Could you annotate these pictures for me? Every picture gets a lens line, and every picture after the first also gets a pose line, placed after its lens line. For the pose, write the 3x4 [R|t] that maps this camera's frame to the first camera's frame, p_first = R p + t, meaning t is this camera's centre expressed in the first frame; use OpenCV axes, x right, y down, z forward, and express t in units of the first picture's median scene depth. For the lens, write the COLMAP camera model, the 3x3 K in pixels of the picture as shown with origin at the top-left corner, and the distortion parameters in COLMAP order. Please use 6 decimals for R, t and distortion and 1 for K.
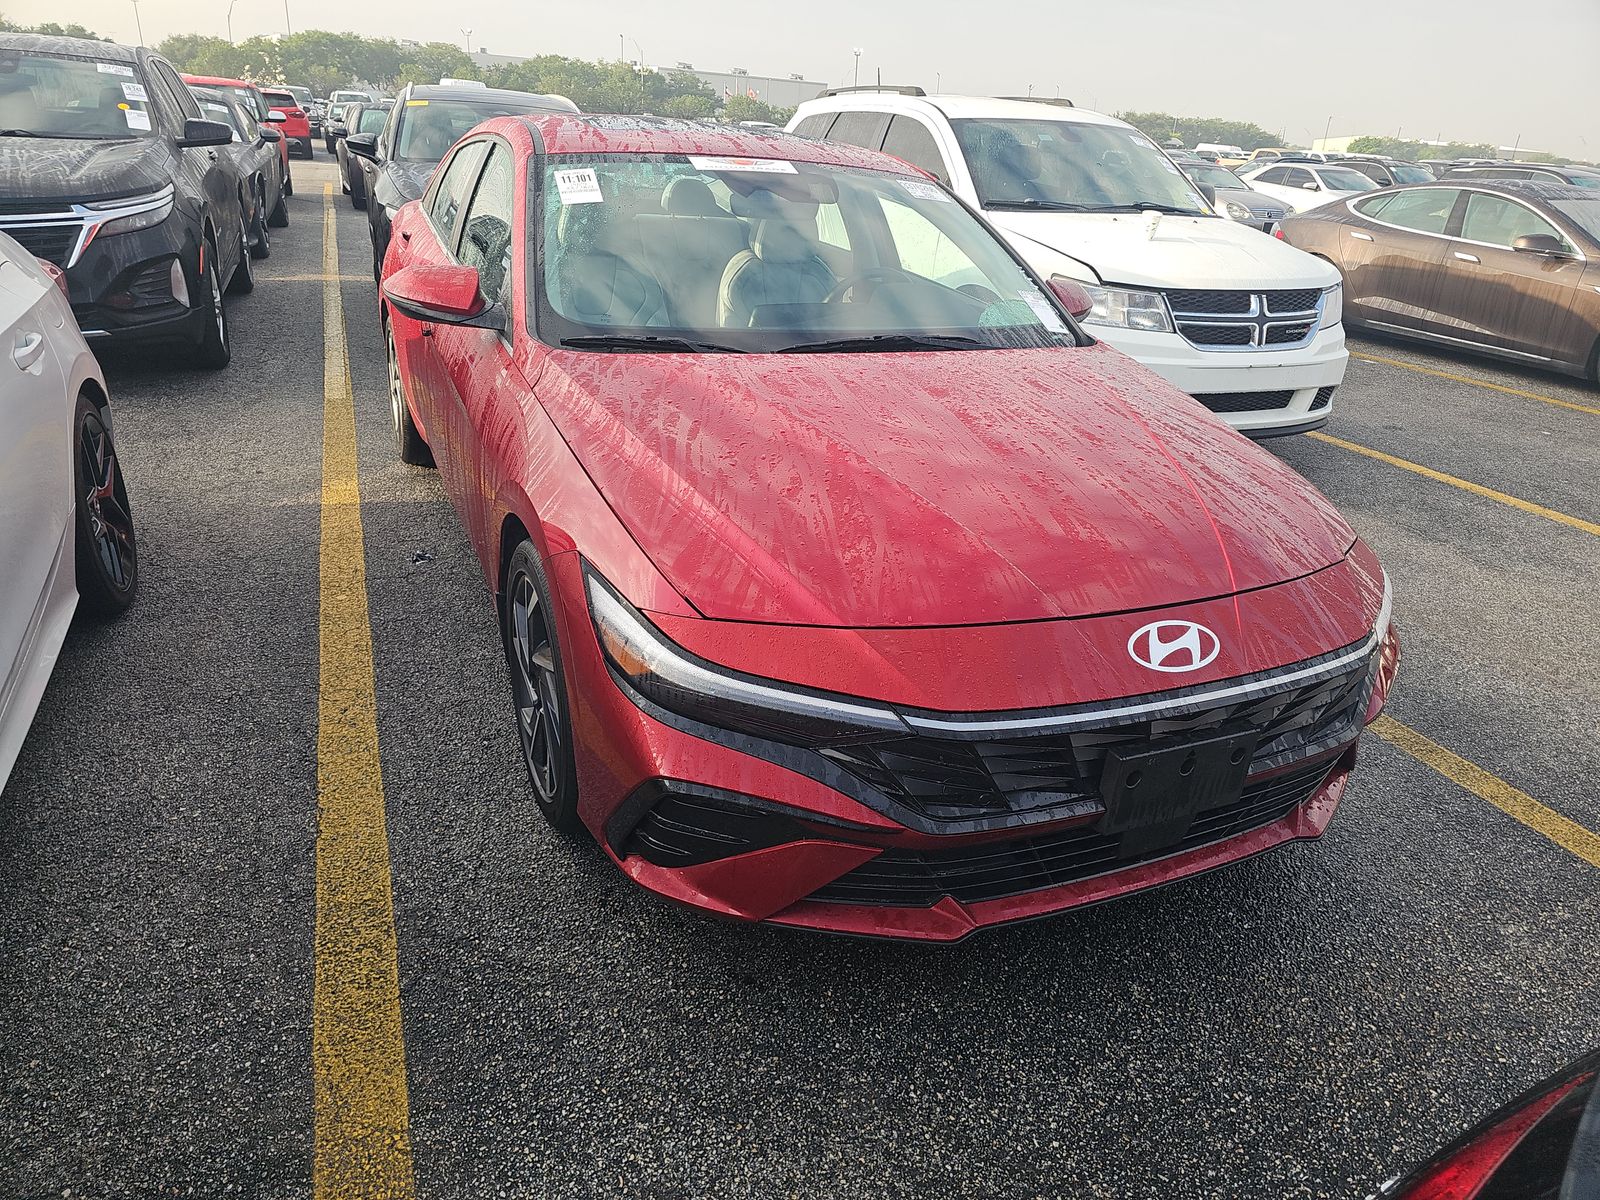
lens RADIAL K [[1029.2, 0, 800.0], [0, 1029.2, 600.0], [0, 0, 1]] dist [0.038784, -0.034927]
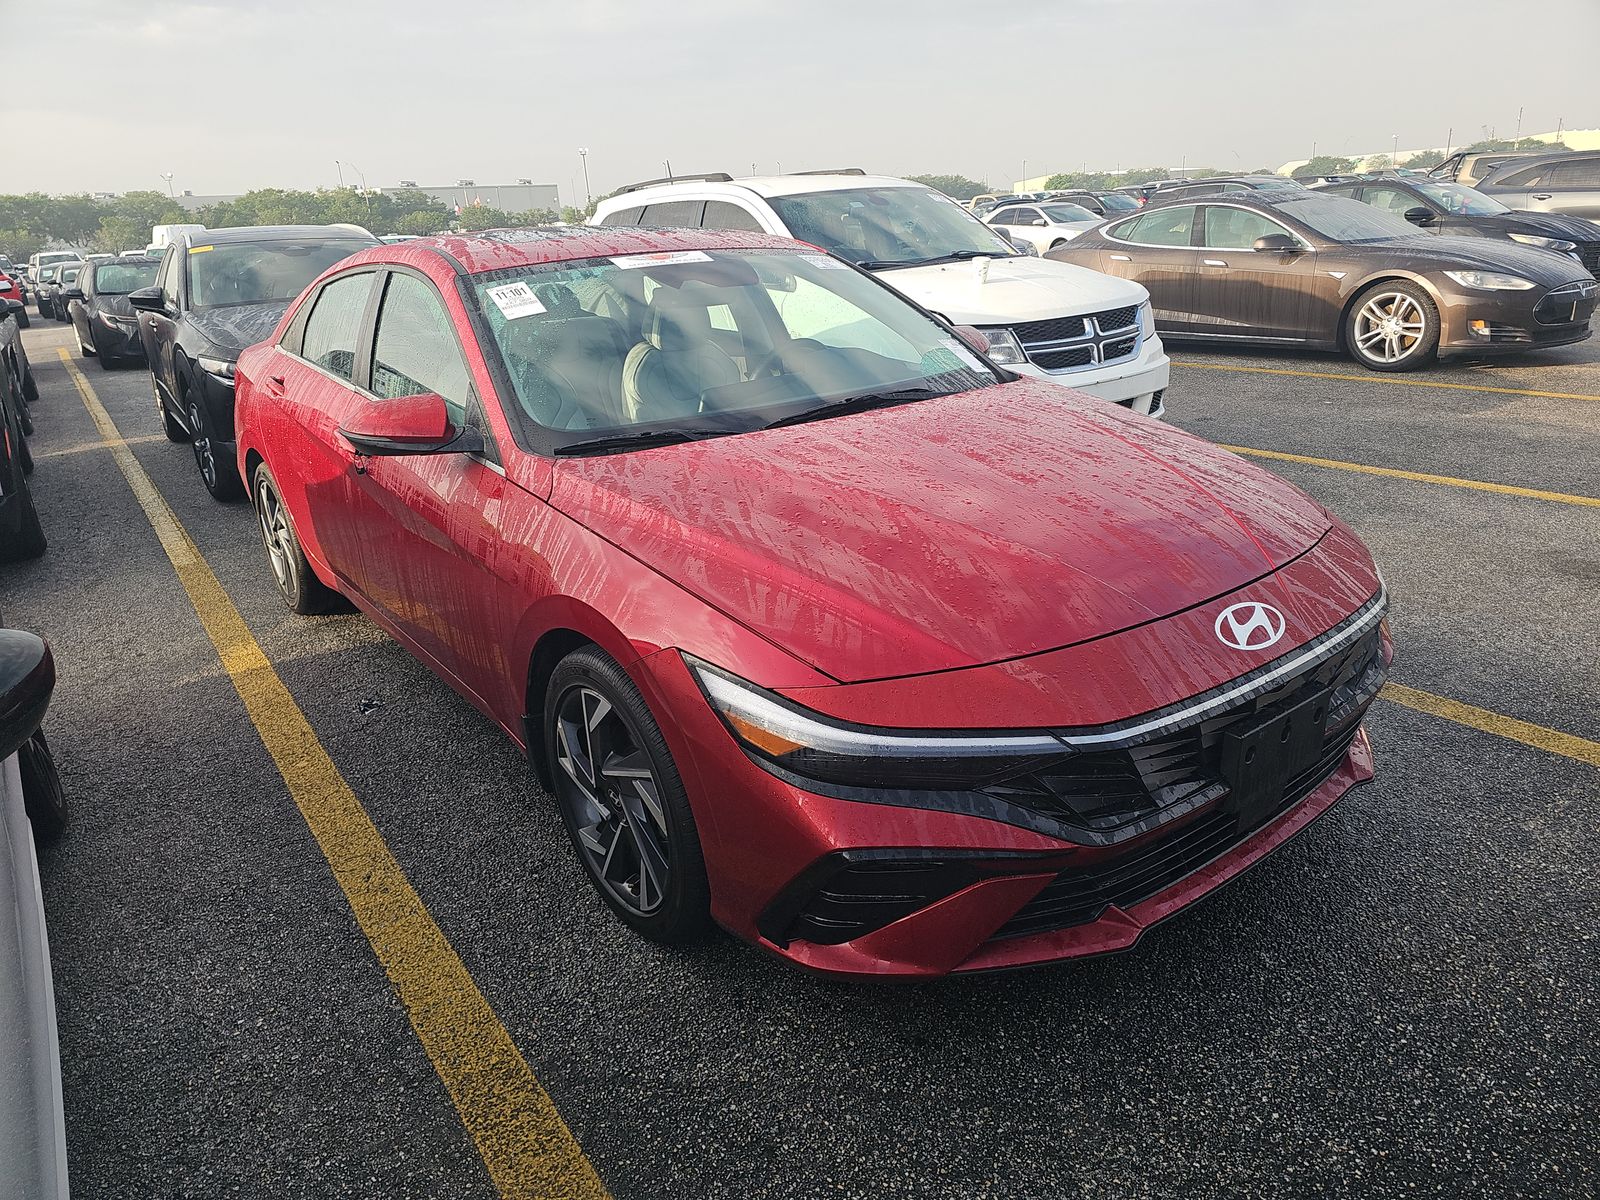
lens RADIAL K [[1029.2, 0, 800.0], [0, 1029.2, 600.0], [0, 0, 1]] dist [0.038784, -0.034927]
pose [[0.968116, -0.185866, 0.167942, -0.206371], [0.197220, 0.978897, -0.053518, -0.012957], [-0.154450, 0.084933, 0.984343, 0.004803]]
